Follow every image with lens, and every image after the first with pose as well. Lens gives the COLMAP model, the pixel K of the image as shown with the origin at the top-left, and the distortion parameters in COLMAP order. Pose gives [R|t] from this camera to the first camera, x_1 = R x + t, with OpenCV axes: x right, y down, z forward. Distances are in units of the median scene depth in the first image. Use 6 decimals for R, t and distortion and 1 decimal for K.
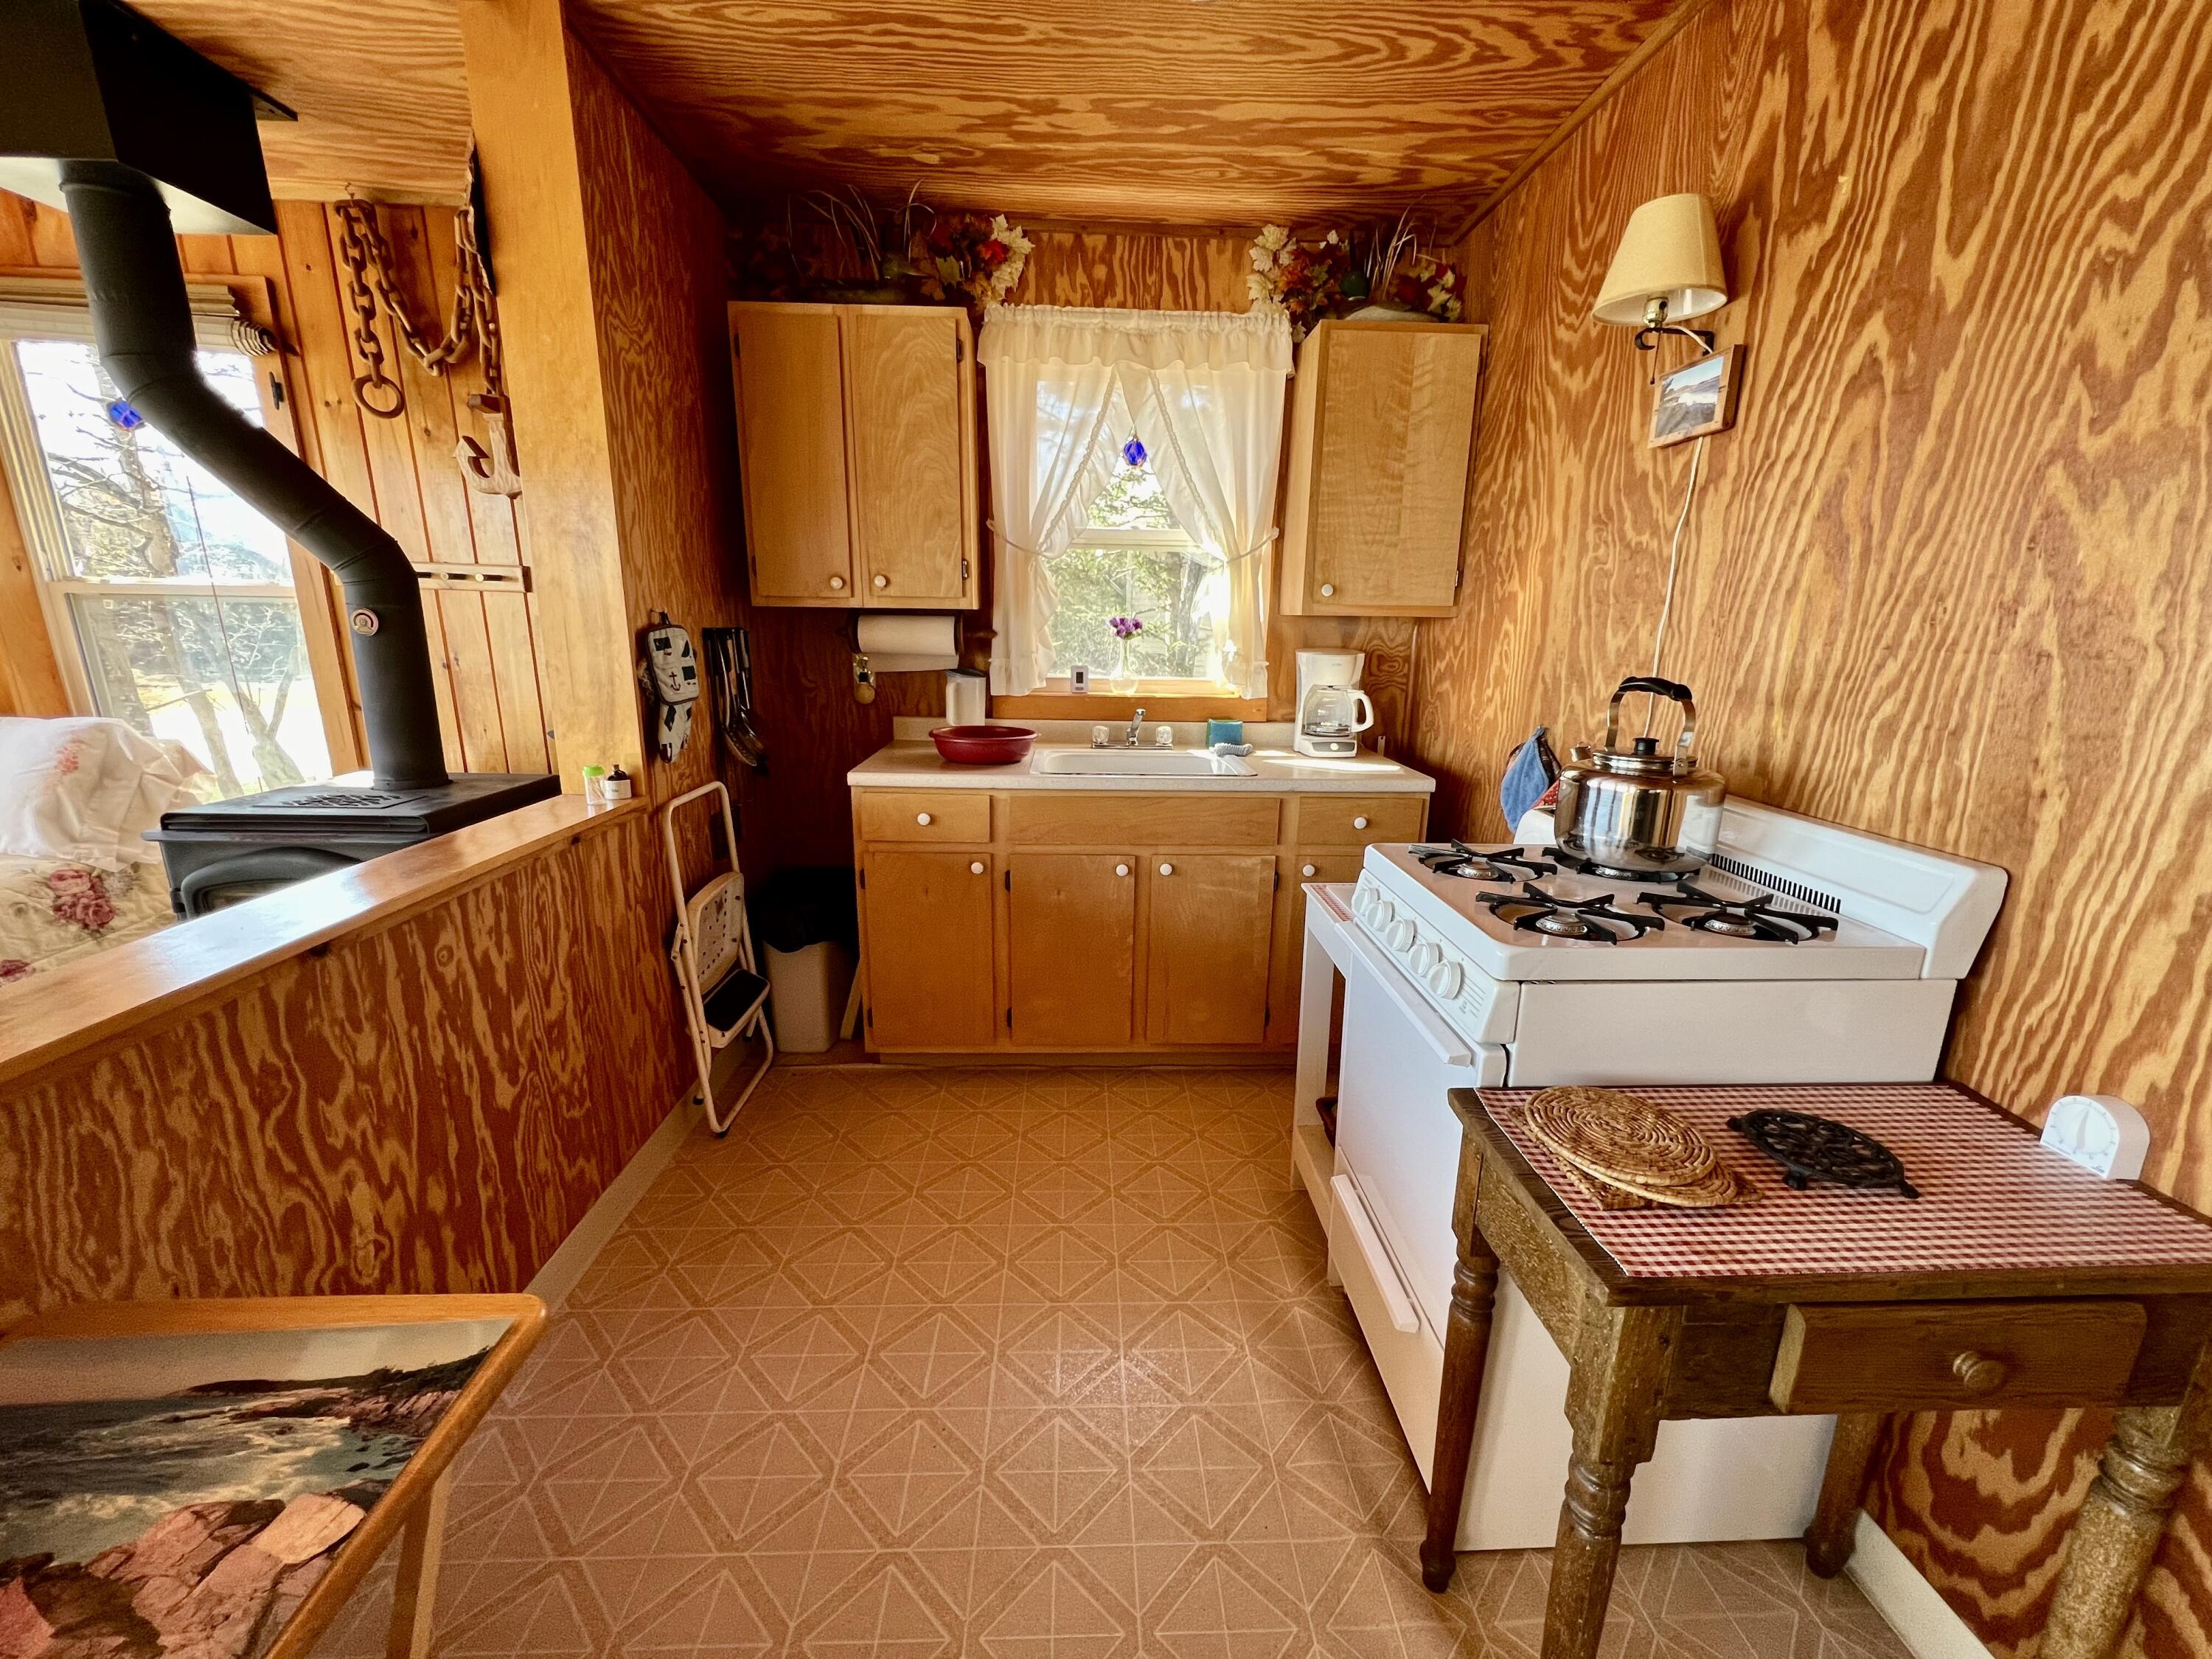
lens RADIAL K [[882.7, 0, 1106.4], [0, 882.7, 831.3], [0, 0, 1]] dist [-0.002566, 0.000246]
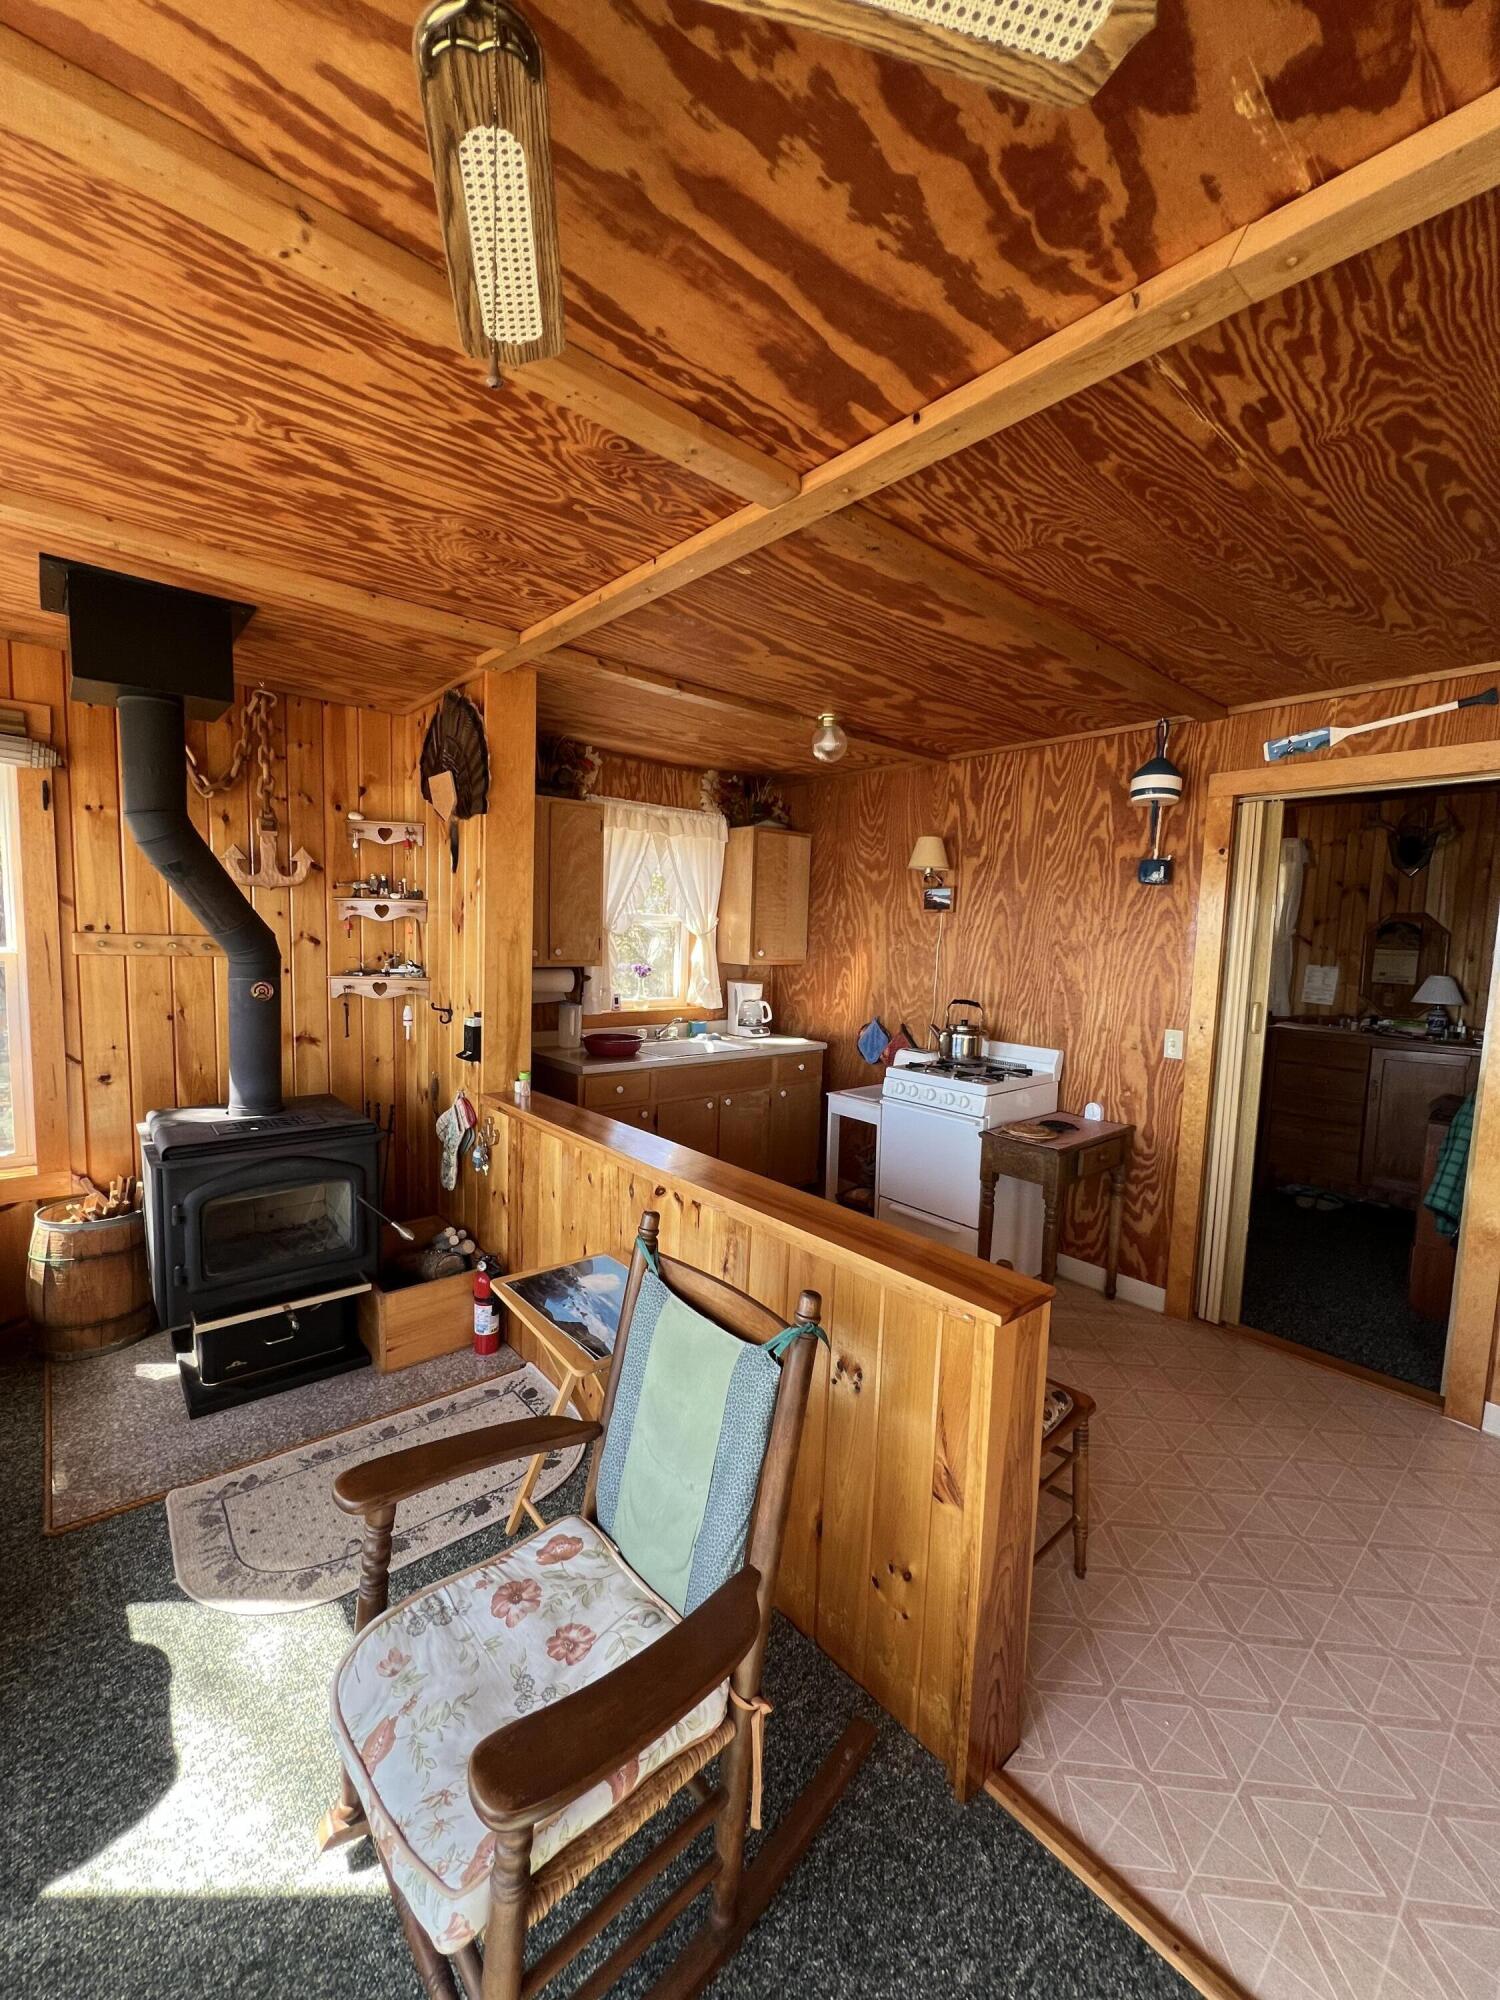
lens RADIAL K [[798.1, 0, 743.2], [0, 798.1, 999.2], [0, 0, 1]] dist [-0.002566, 0.000246]
pose [[0.784143, -0.046907, 0.618805, -1.467622], [0.128846, 0.987717, -0.088401, -0.029299], [-0.607058, 0.149049, 0.780555, -0.587009]]
